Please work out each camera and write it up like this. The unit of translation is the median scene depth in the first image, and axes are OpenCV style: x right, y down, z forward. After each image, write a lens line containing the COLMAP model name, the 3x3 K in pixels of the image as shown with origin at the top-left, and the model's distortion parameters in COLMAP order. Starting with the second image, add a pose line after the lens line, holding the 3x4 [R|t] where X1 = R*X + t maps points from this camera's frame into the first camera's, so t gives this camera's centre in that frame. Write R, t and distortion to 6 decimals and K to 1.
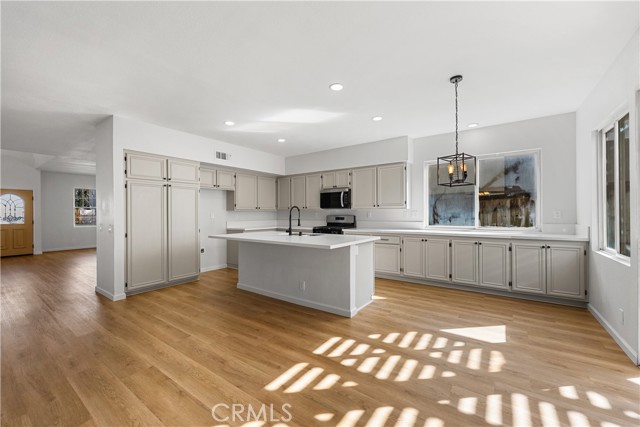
lens RADIAL K [[259.1, 0, 321.4], [0, 259.1, 213.0], [0, 0, 1]] dist [0.000492, 0.000541]
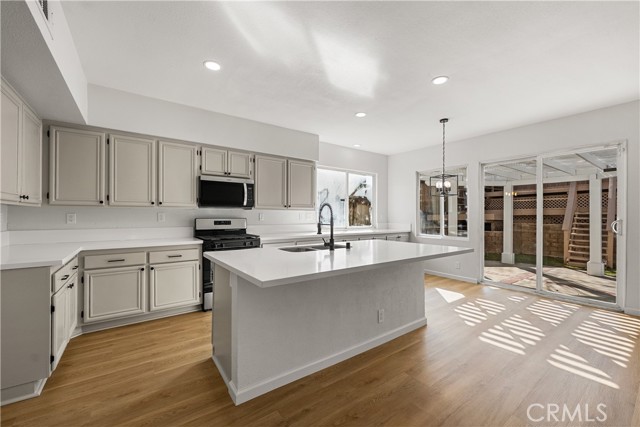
lens RADIAL K [[259.1, 0, 324.2], [0, 259.1, 215.5], [0, 0, 1]] dist [0.000492, 0.000541]
pose [[0.314917, 0.007279, 0.949091, -0.794391], [-0.006245, 0.999965, -0.005597, 0.009177], [-0.949099, -0.004165, 0.314952, 0.917863]]
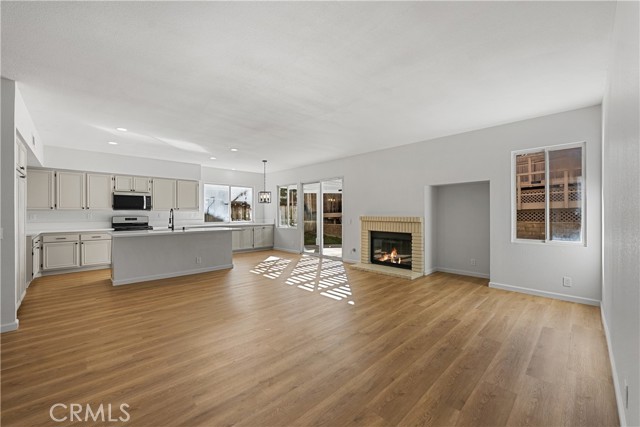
lens RADIAL K [[259.1, 0, 323.9], [0, 259.1, 212.1], [0, 0, 1]] dist [0.000492, 0.000541]
pose [[0.178162, 0.013016, 0.983915, -1.461633], [0.004109, 0.999894, -0.013972, 0.018254], [-0.983993, 0.006532, 0.178090, -0.013180]]
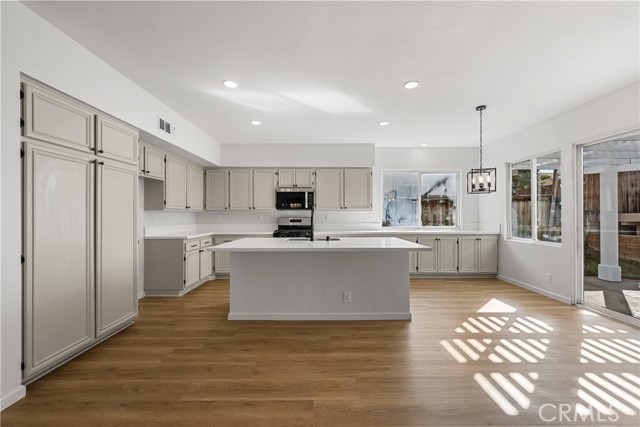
lens RADIAL K [[259.1, 0, 322.8], [0, 259.1, 214.0], [0, 0, 1]] dist [0.000492, 0.000541]
pose [[0.812408, 0.008044, 0.583033, -0.645525], [-0.004394, 0.999961, -0.007673, 0.006446], [-0.583072, 0.003671, 0.812412, 0.337744]]
